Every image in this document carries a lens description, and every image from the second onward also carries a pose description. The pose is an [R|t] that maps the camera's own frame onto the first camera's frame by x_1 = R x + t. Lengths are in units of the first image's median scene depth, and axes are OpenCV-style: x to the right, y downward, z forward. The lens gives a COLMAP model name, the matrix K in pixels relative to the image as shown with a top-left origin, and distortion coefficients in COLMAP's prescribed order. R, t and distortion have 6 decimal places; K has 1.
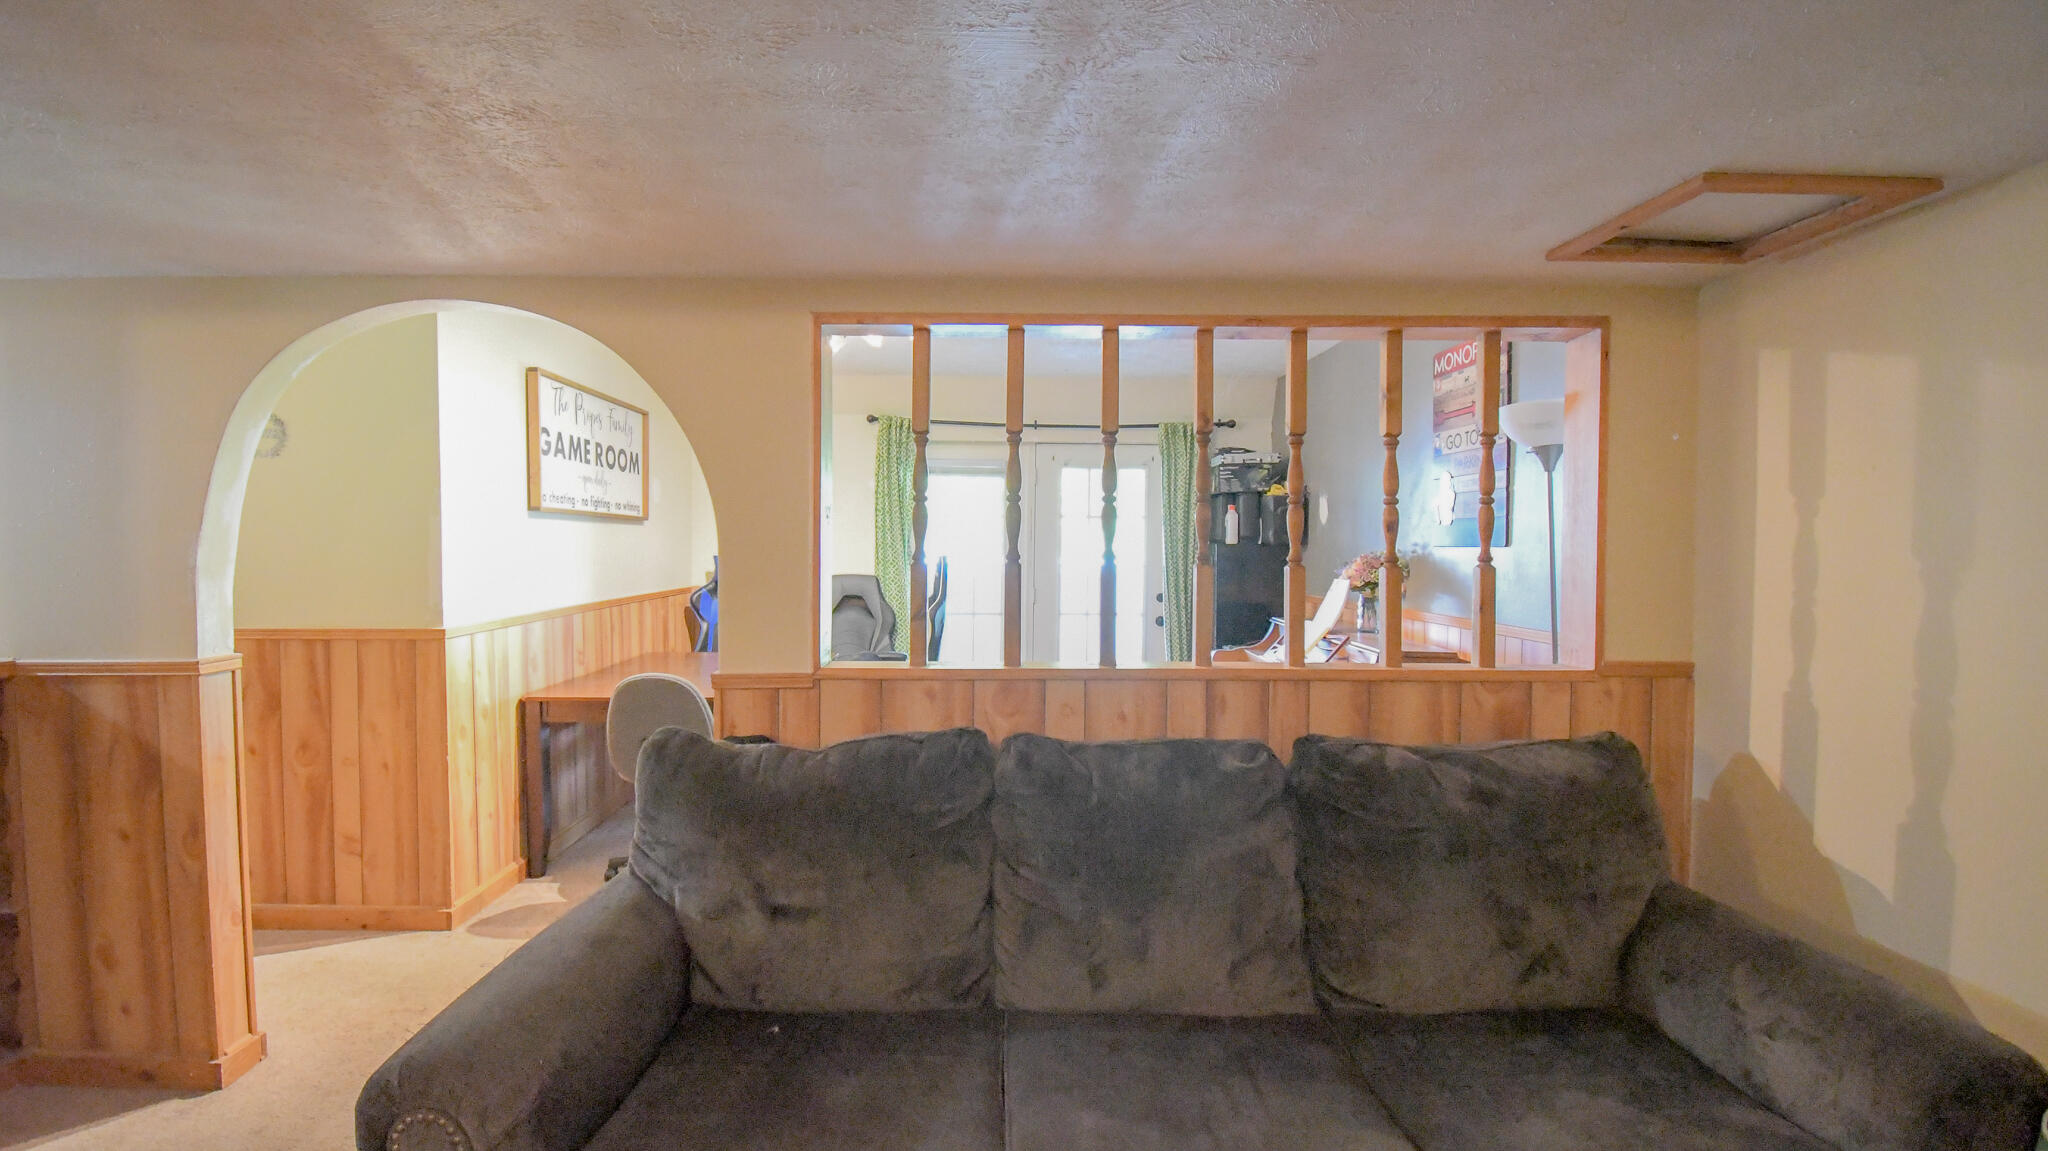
lens RADIAL K [[900.9, 0, 1015.5], [0, 900.9, 568.3], [0, 0, 1]] dist [0.016009, -0.022960]
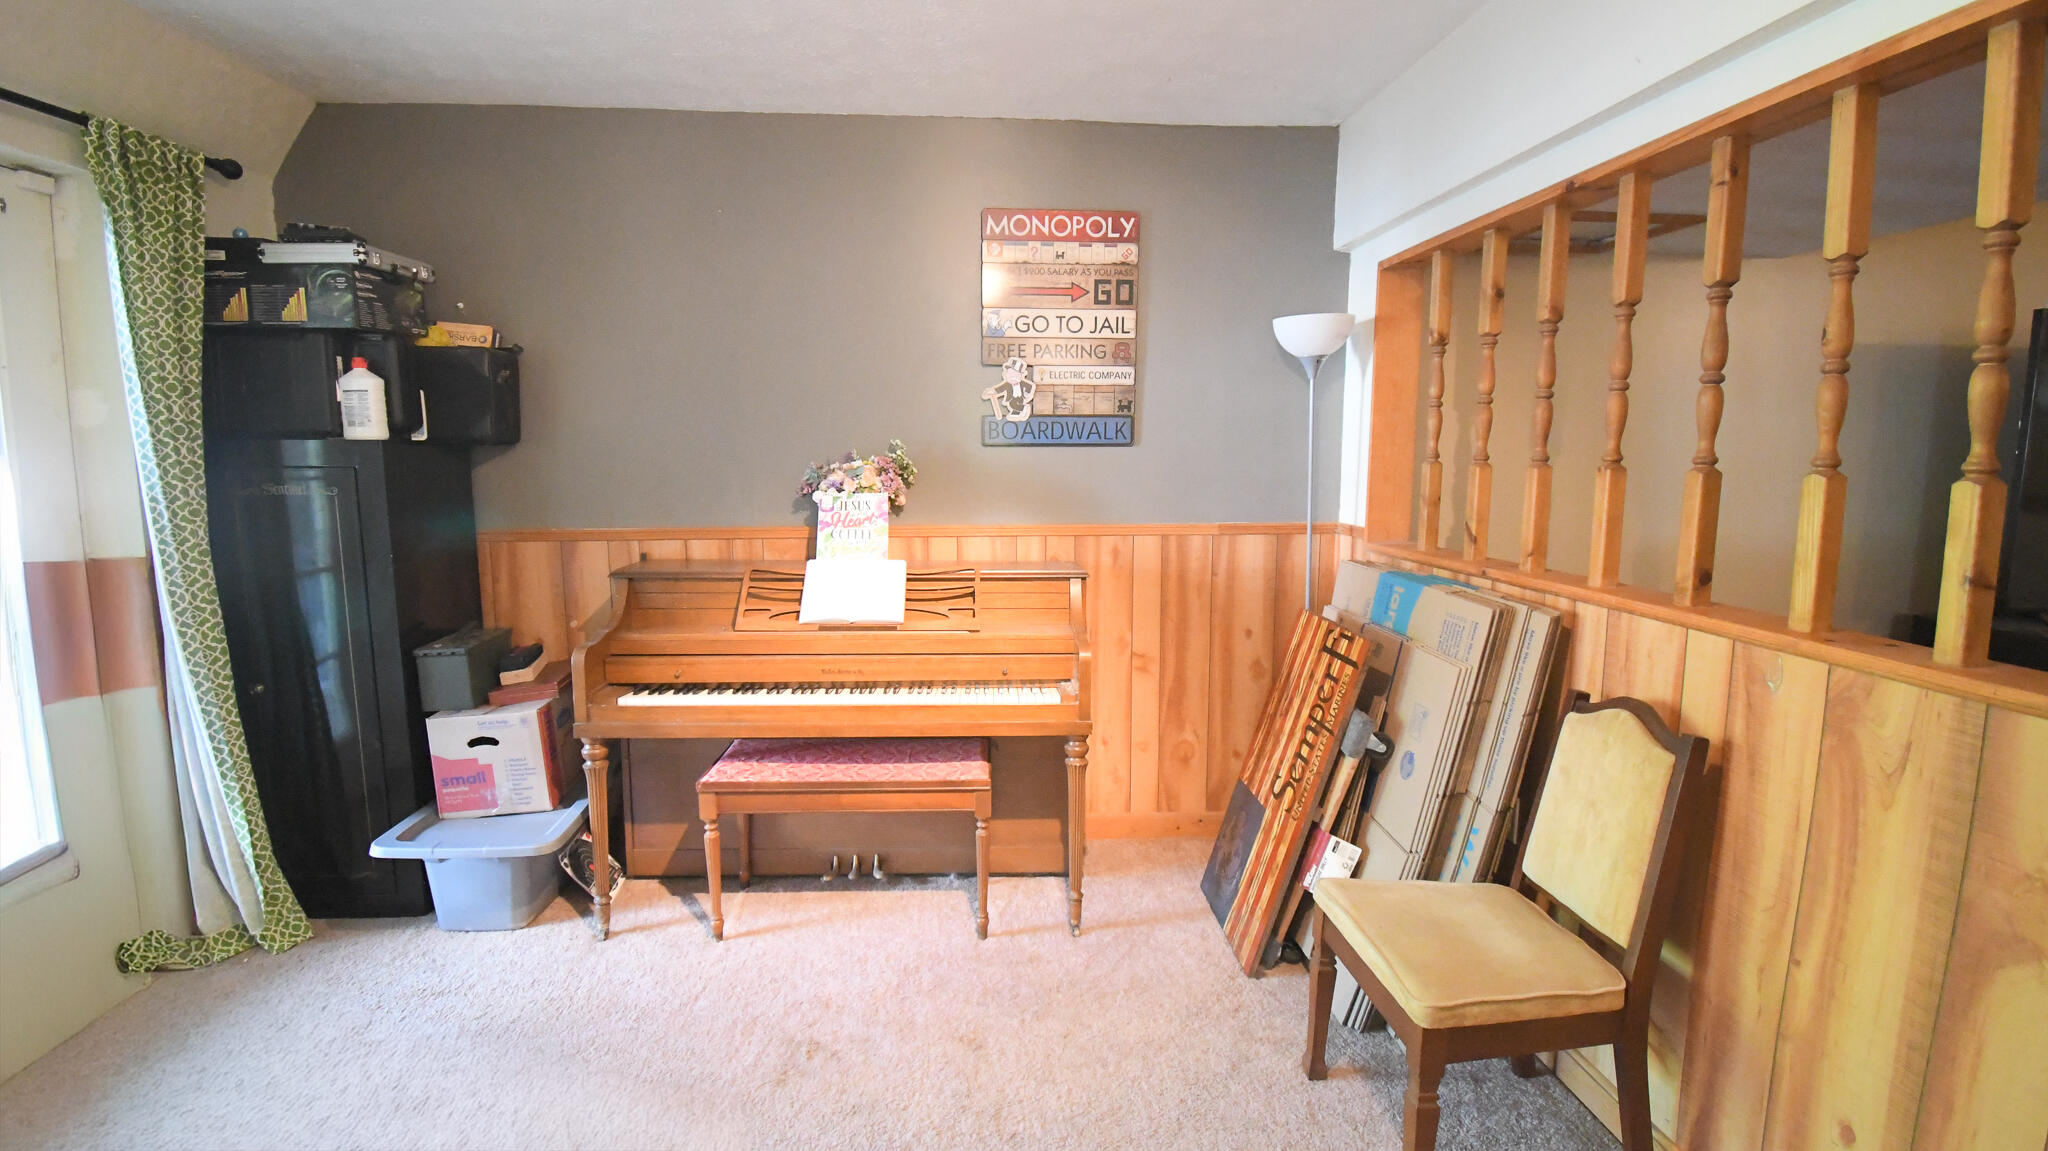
lens RADIAL K [[900.9, 0, 1017.6], [0, 900.9, 572.4], [0, 0, 1]] dist [0.016009, -0.022960]
pose [[-0.048562, -0.140504, 0.988889, -0.441235], [0.024694, 0.989585, 0.141815, -0.029147], [-0.998515, 0.031307, -0.044587, 1.150840]]
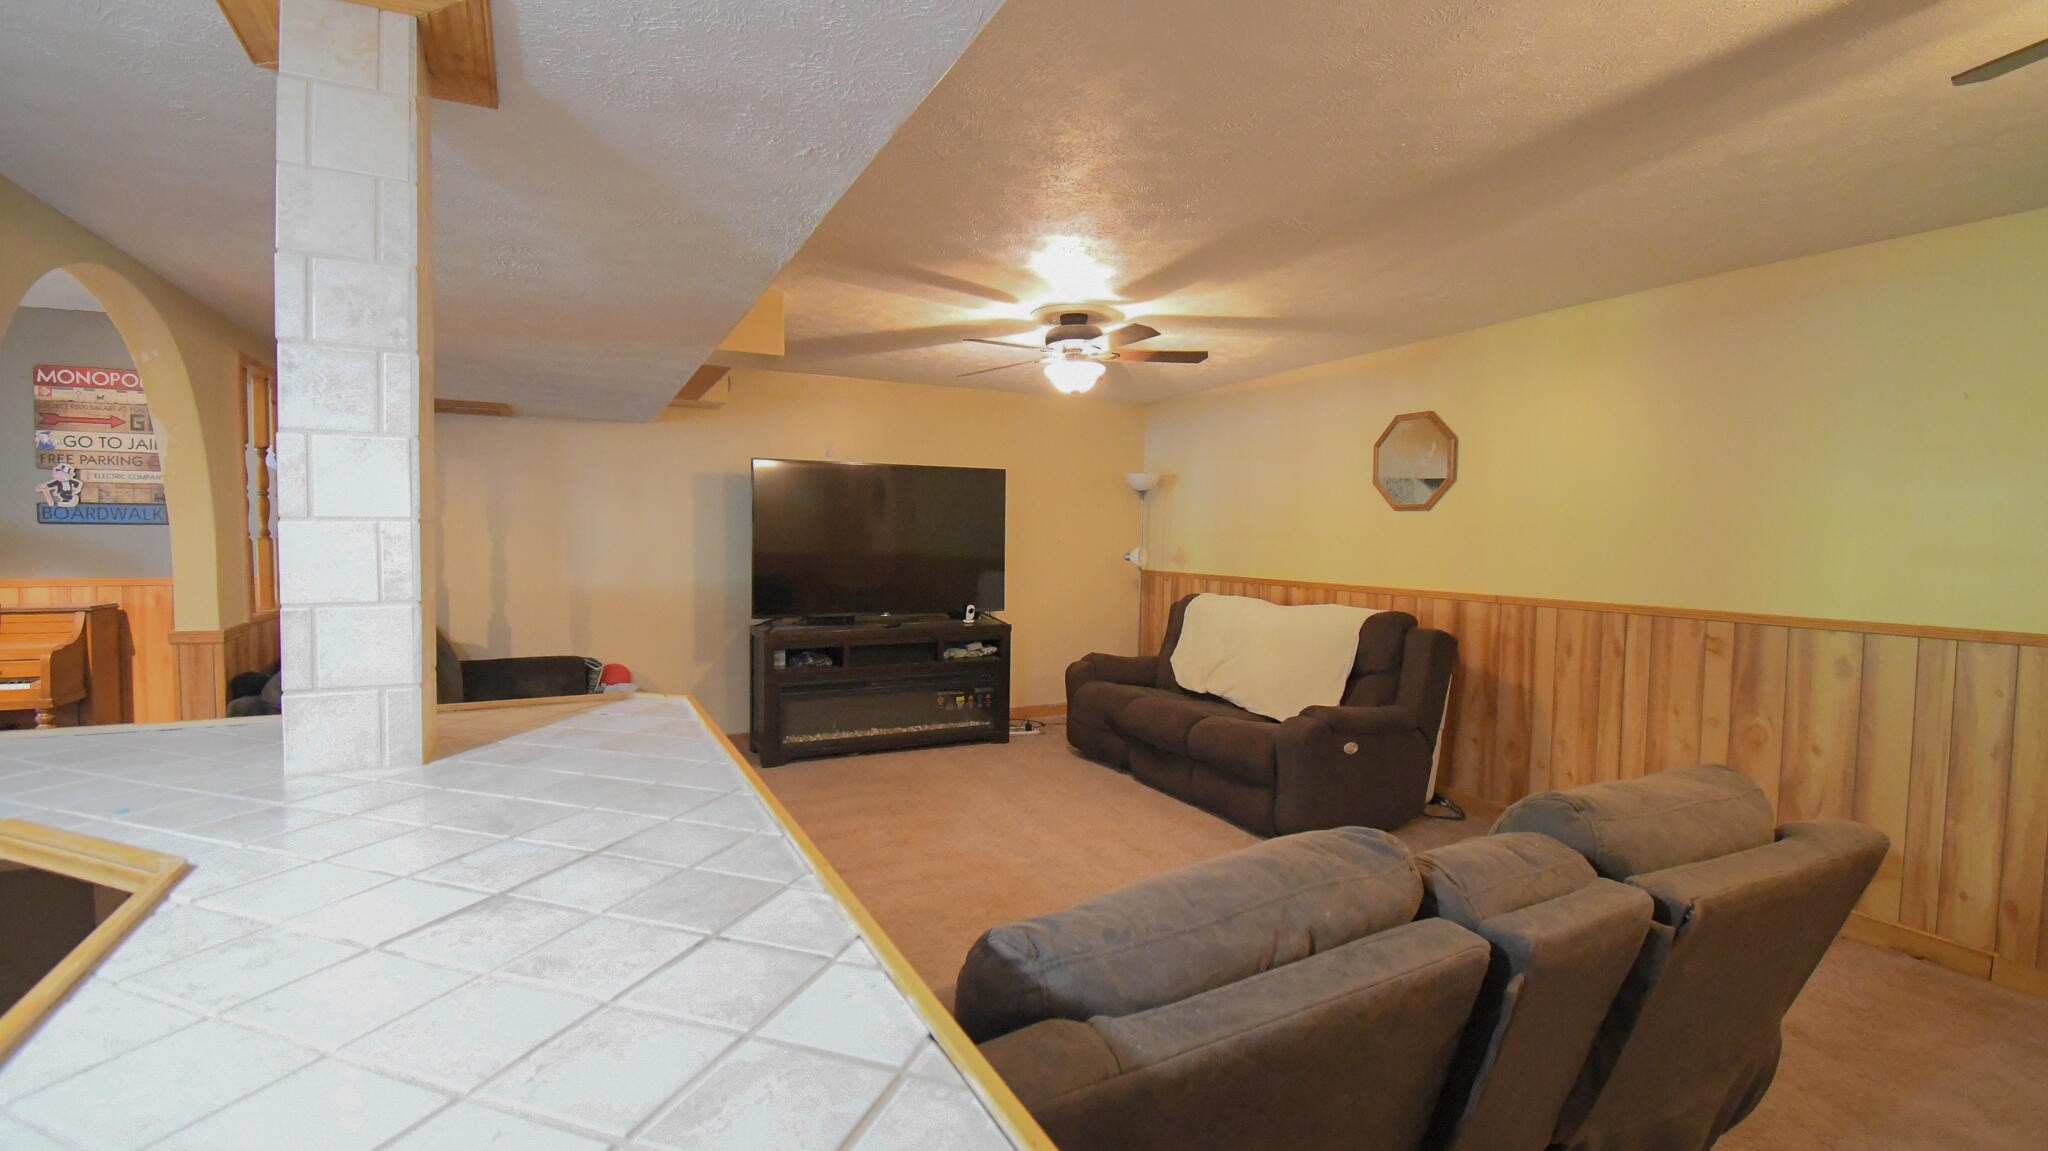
lens RADIAL K [[900.9, 0, 1008.8], [0, 900.9, 571.5], [0, 0, 1]] dist [0.016009, -0.022960]
pose [[-0.431267, -0.047003, 0.900999, -1.330503], [0.011482, 0.998275, 0.057574, -0.015505], [-0.902151, 0.035175, -0.429984, 0.392195]]
